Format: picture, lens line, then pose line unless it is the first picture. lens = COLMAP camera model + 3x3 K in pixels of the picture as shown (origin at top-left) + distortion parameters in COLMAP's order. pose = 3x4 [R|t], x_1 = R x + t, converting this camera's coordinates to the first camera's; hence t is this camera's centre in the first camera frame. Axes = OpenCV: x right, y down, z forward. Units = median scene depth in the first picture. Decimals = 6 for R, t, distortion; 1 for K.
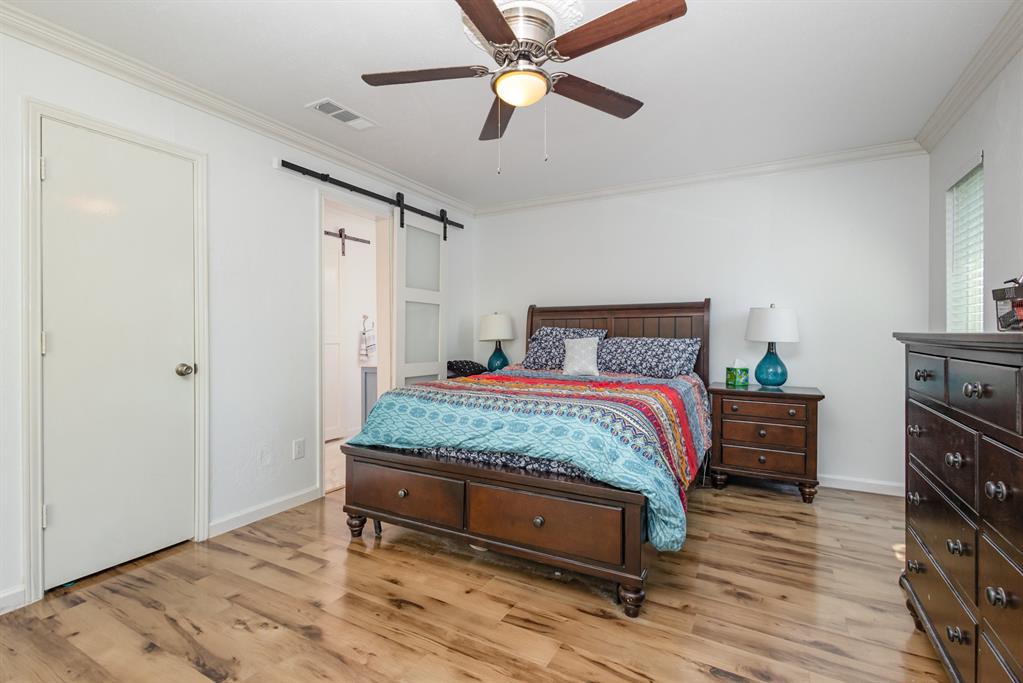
lens RADIAL K [[472.1, 0, 508.9], [0, 472.1, 336.4], [0, 0, 1]] dist [0.003115, -0.002330]
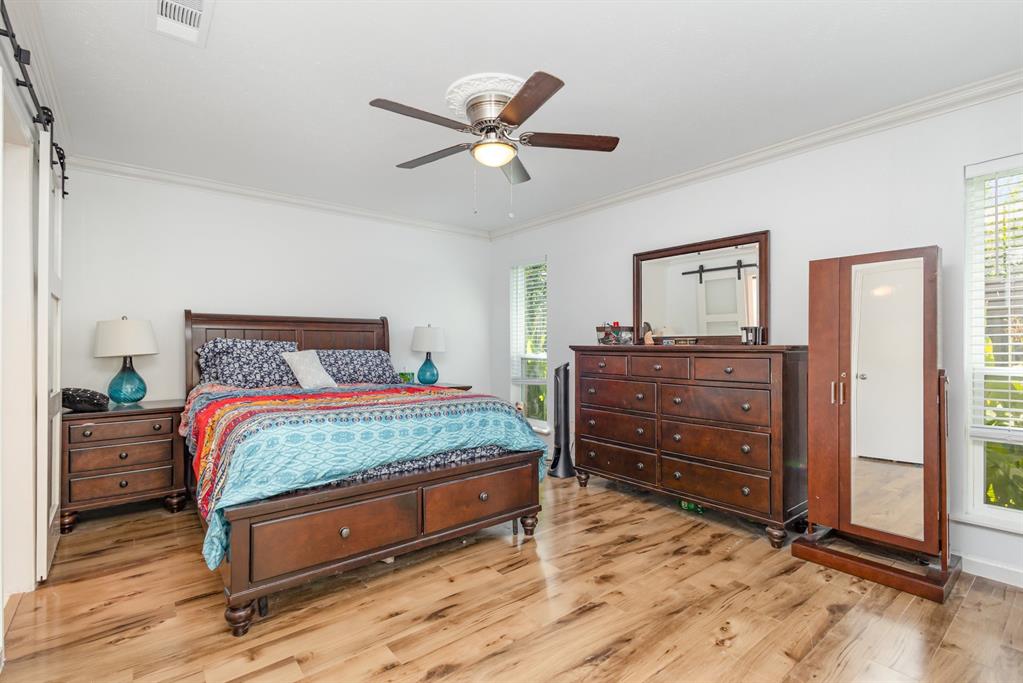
lens RADIAL K [[472.1, 0, 508.4], [0, 472.1, 343.7], [0, 0, 1]] dist [0.003115, -0.002330]
pose [[0.373814, 0.001298, 0.927503, -0.906926], [0.005373, 0.999979, -0.003565, -0.007892], [-0.927488, 0.006316, 0.373799, 0.391621]]
